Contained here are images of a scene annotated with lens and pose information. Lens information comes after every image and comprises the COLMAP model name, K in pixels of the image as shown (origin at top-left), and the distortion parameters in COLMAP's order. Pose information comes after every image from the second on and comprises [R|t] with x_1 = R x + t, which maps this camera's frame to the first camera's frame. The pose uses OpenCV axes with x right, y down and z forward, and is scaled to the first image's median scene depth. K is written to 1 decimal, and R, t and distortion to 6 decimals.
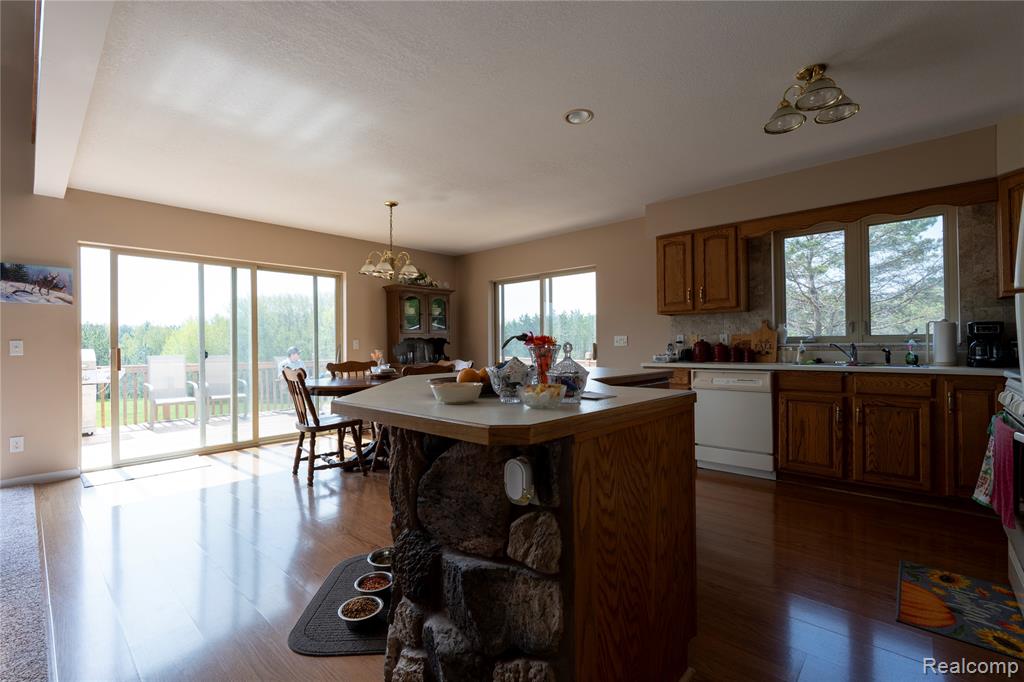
lens RADIAL K [[444.0, 0, 511.8], [0, 444.0, 343.0], [0, 0, 1]] dist [-0.003857, -0.000276]
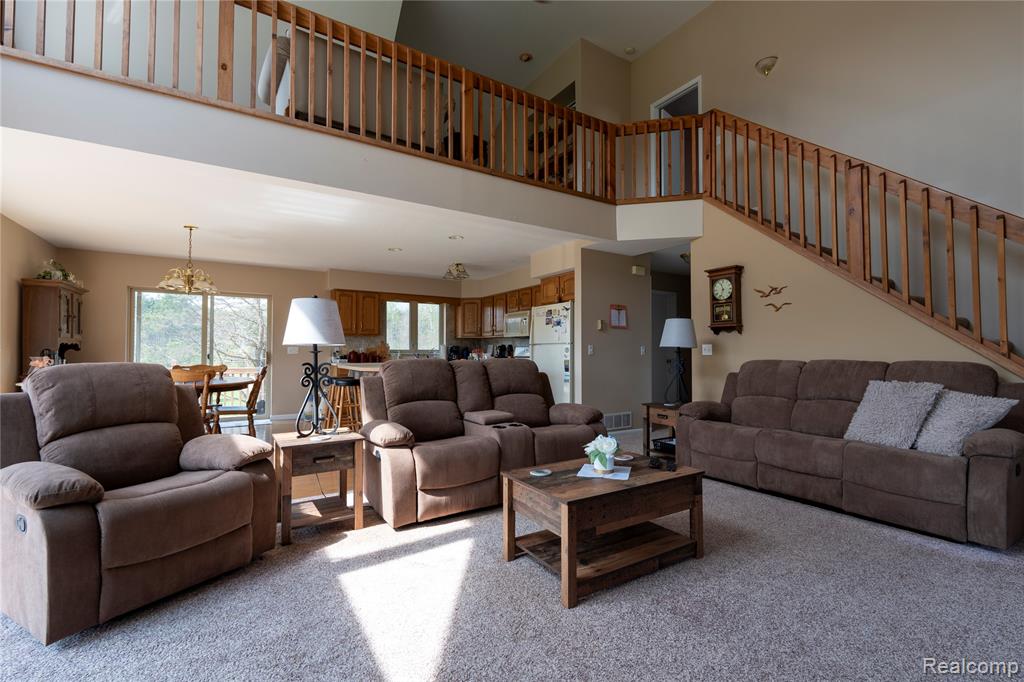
lens RADIAL K [[444.8, 0, 513.1], [0, 444.8, 341.9], [0, 0, 1]] dist [-0.004221, -0.000029]
pose [[0.261627, 0.032747, 0.964613, -1.246066], [-0.007521, 0.999463, -0.031890, 0.011464], [-0.965140, 0.001088, 0.261732, -0.100647]]
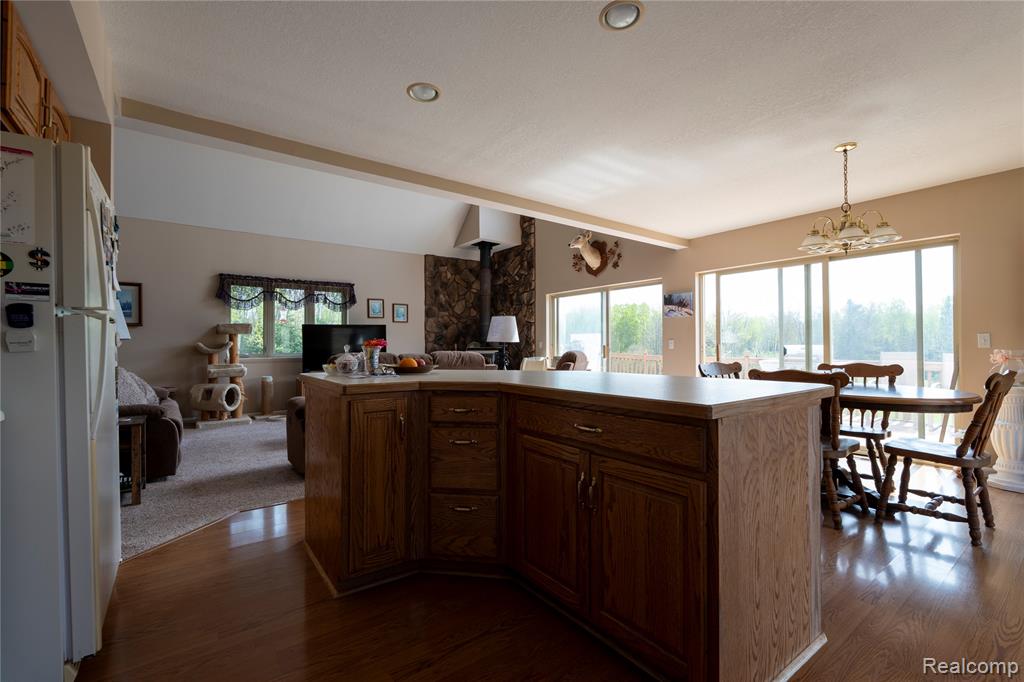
lens RADIAL K [[451.6, 0, 512.0], [0, 451.6, 341.0], [0, 0, 1]] dist [-0.003130, -0.000001]
pose [[-0.199328, -0.000322, -0.979933, 0.607441], [0.010423, 0.999943, -0.002448, -0.003873], [0.979877, -0.010702, -0.199313, 0.673974]]
